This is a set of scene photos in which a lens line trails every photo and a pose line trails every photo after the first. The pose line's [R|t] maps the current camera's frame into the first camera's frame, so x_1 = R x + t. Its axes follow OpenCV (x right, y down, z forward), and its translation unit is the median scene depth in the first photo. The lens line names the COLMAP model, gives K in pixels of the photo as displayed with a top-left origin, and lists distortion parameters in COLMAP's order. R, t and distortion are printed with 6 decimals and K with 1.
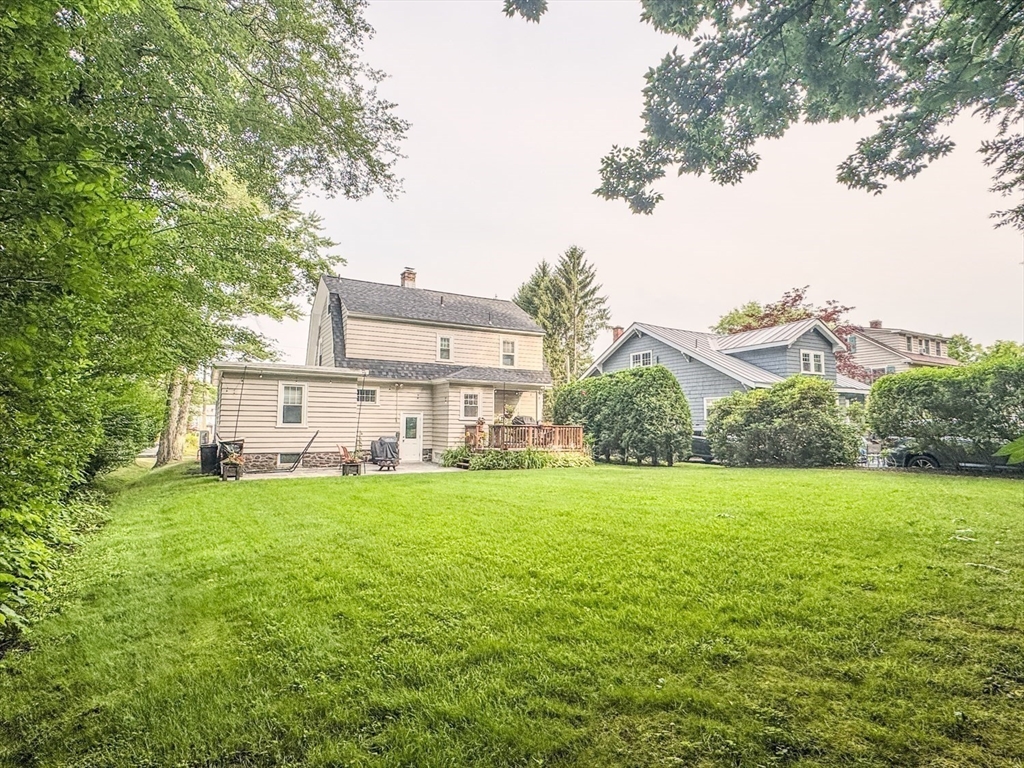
lens RADIAL K [[521.4, 0, 512.0], [0, 521.4, 384.0], [0, 0, 1]] dist [0.001008, 0.000035]
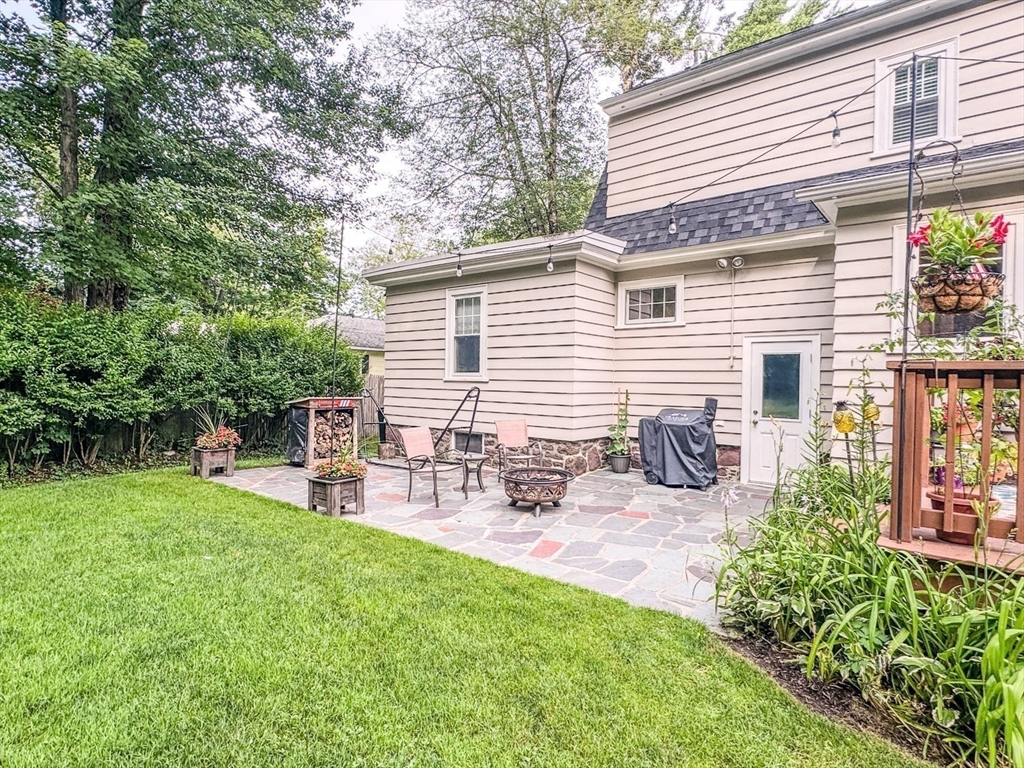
lens RADIAL K [[555.4, 0, 510.7], [0, 555.4, 384.7], [0, 0, 1]] dist [-0.005782, 0.002677]
pose [[0.367154, 0.002742, -0.930156, 0.072700], [0.062576, 0.997657, 0.027641, 0.065275], [0.928053, -0.068354, 0.366122, 0.735094]]
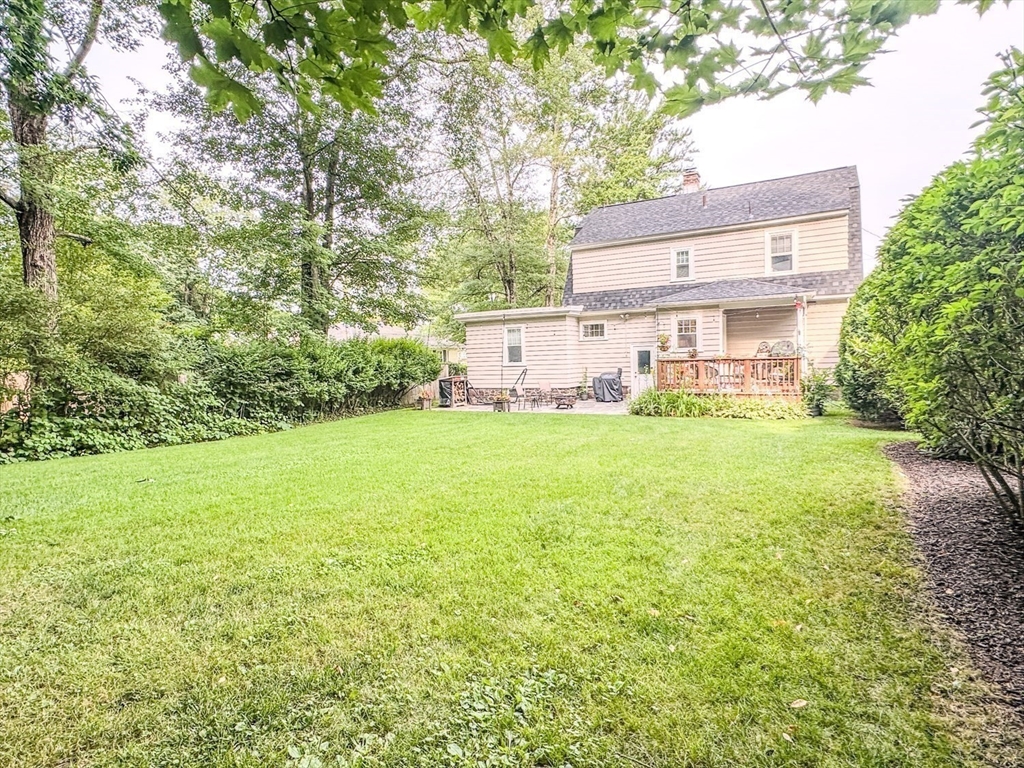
lens RADIAL K [[555.4, 0, 510.7], [0, 555.4, 384.7], [0, 0, 1]] dist [-0.005782, 0.002677]
pose [[0.530573, 0.016692, -0.847475, 0.506566], [0.102741, 0.991168, 0.083845, 0.019596], [0.841390, -0.131557, 0.524172, 0.314838]]
